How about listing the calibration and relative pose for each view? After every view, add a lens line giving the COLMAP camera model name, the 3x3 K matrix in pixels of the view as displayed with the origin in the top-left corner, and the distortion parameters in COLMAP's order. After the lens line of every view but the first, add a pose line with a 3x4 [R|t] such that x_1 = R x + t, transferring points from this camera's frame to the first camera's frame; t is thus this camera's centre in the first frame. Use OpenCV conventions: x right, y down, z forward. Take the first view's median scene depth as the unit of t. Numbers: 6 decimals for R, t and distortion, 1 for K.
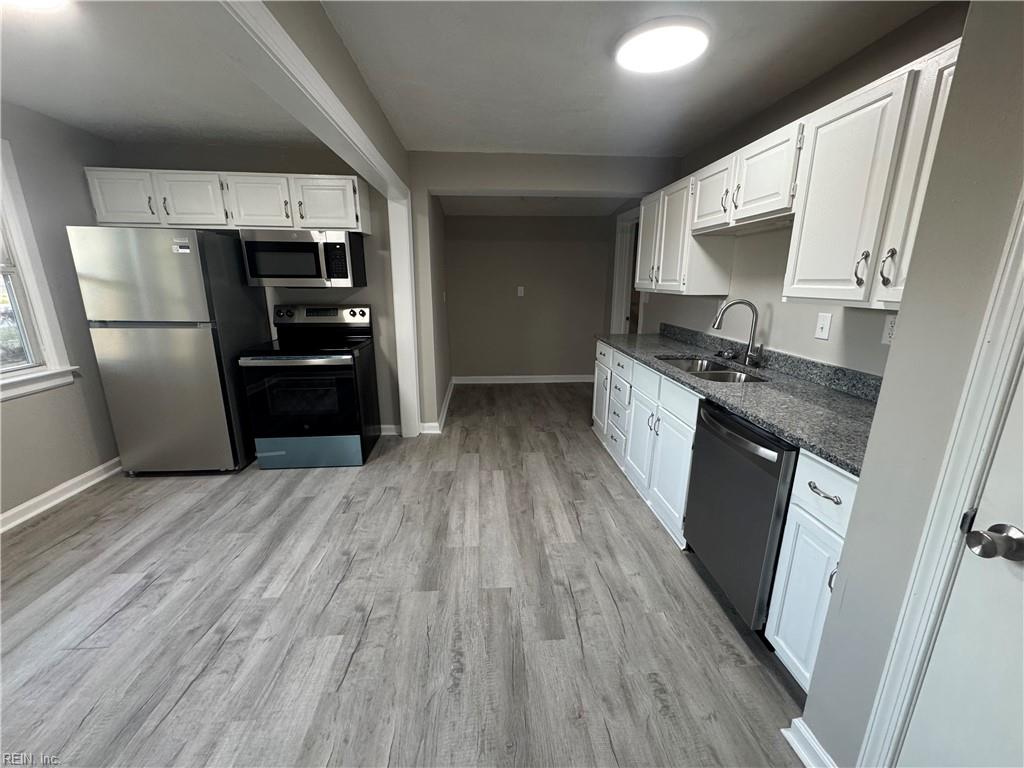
lens RADIAL K [[408.7, 0, 507.2], [0, 408.7, 382.8], [0, 0, 1]] dist [-0.017564, 0.001037]
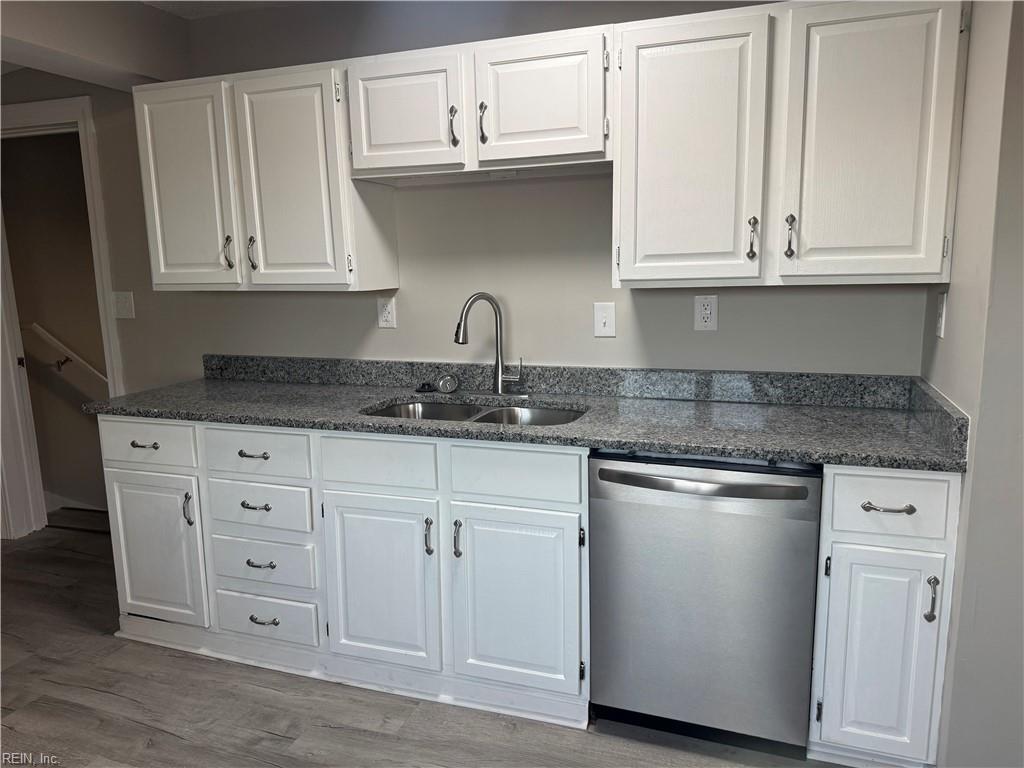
lens RADIAL K [[716.1, 0, 525.3], [0, 716.1, 386.8], [0, 0, 1]] dist [0.041164, -0.069353]
pose [[0.380609, -0.165880, 0.909736, -0.416099], [0.247328, 0.966201, 0.072700, -0.134335], [-0.891047, 0.197333, 0.408772, 0.550535]]
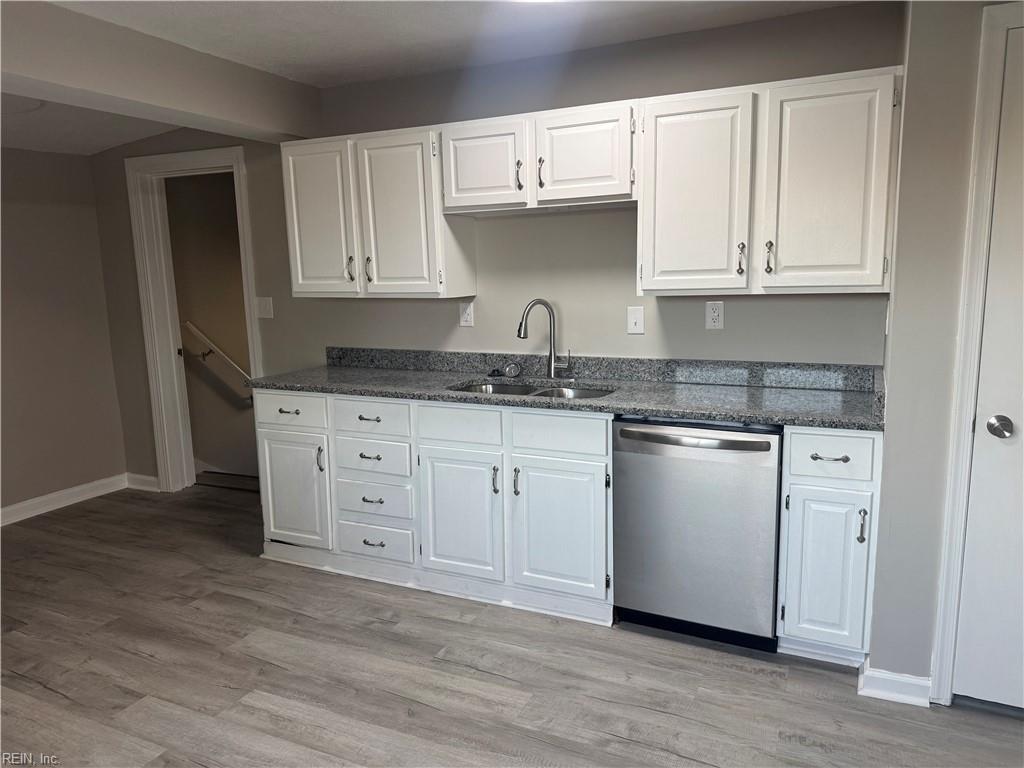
lens RADIAL K [[716.1, 0, 517.2], [0, 716.1, 387.2], [0, 0, 1]] dist [0.041164, -0.069353]
pose [[0.481447, -0.154155, 0.862812, -0.703870], [0.238478, 0.970312, 0.040292, -0.107550], [-0.843408, 0.186363, 0.503916, 0.377830]]
